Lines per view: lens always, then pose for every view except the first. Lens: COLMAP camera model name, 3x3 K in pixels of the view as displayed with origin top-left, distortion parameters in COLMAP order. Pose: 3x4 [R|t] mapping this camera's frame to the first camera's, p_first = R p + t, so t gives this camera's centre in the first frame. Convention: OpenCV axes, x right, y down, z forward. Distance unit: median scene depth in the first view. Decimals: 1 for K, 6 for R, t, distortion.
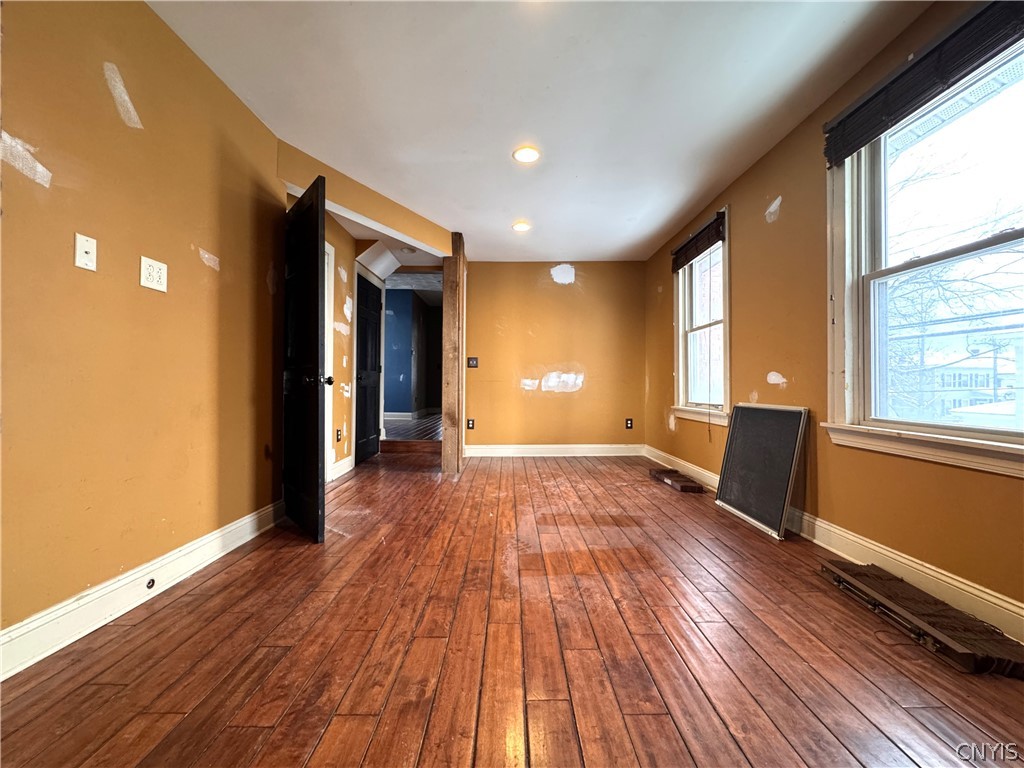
lens RADIAL K [[414.9, 0, 510.7], [0, 414.9, 384.0], [0, 0, 1]] dist [-0.001158, 0.000278]
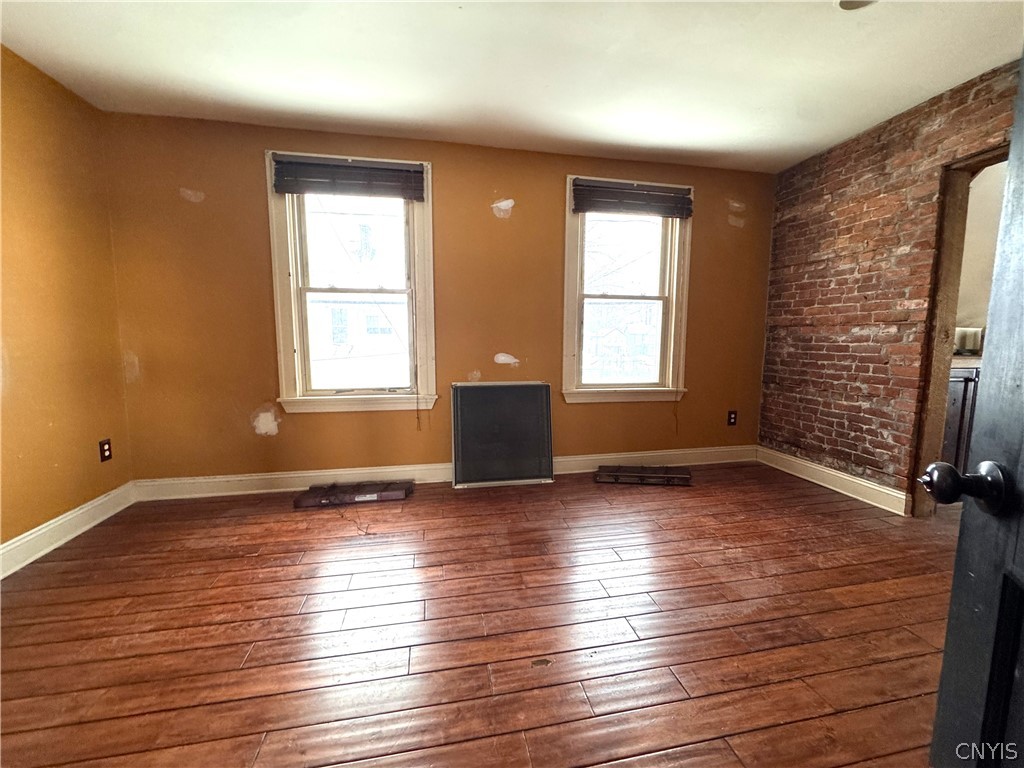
lens RADIAL K [[414.9, 0, 513.3], [0, 414.9, 384.1], [0, 0, 1]] dist [-0.001158, 0.000278]
pose [[-0.193388, -0.113156, 0.974575, -0.357776], [-0.007445, 0.993467, 0.113872, -0.053194], [-0.981094, 0.014766, -0.192967, 0.836790]]
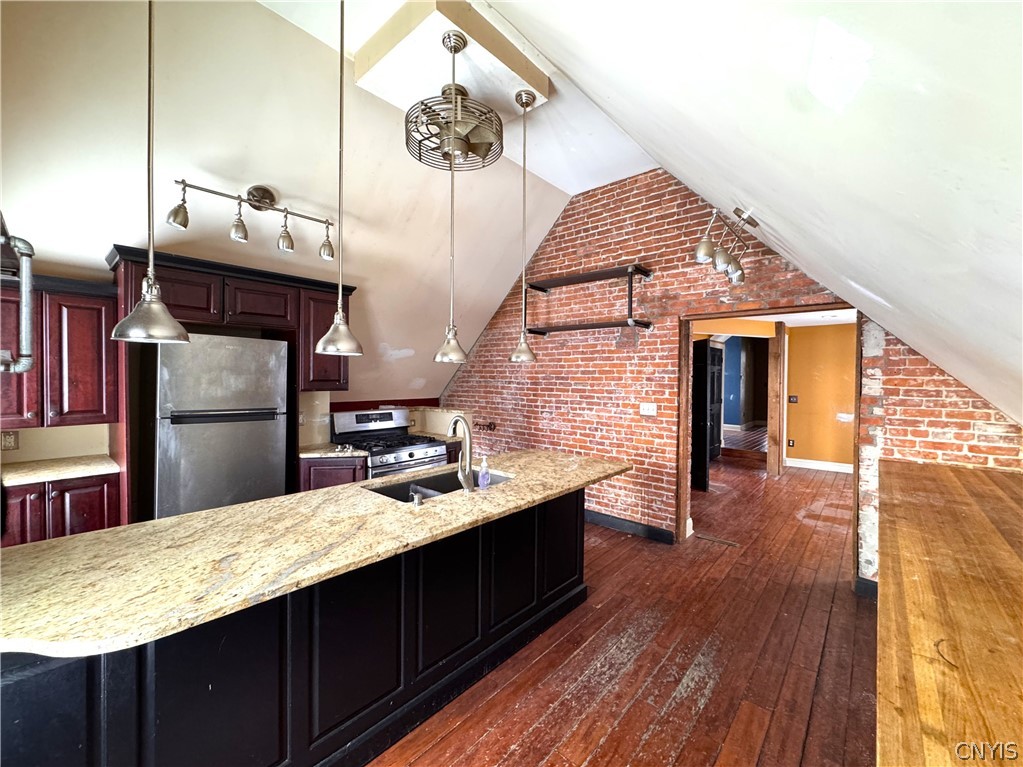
lens RADIAL K [[414.5, 0, 510.3], [0, 414.5, 379.7], [0, 0, 1]] dist [-0.001158, 0.000278]
pose [[0.748460, 0.002962, -0.663174, 0.168349], [-0.002719, 0.999995, 0.001398, -0.163173], [0.663175, 0.000757, 0.748464, -0.945798]]
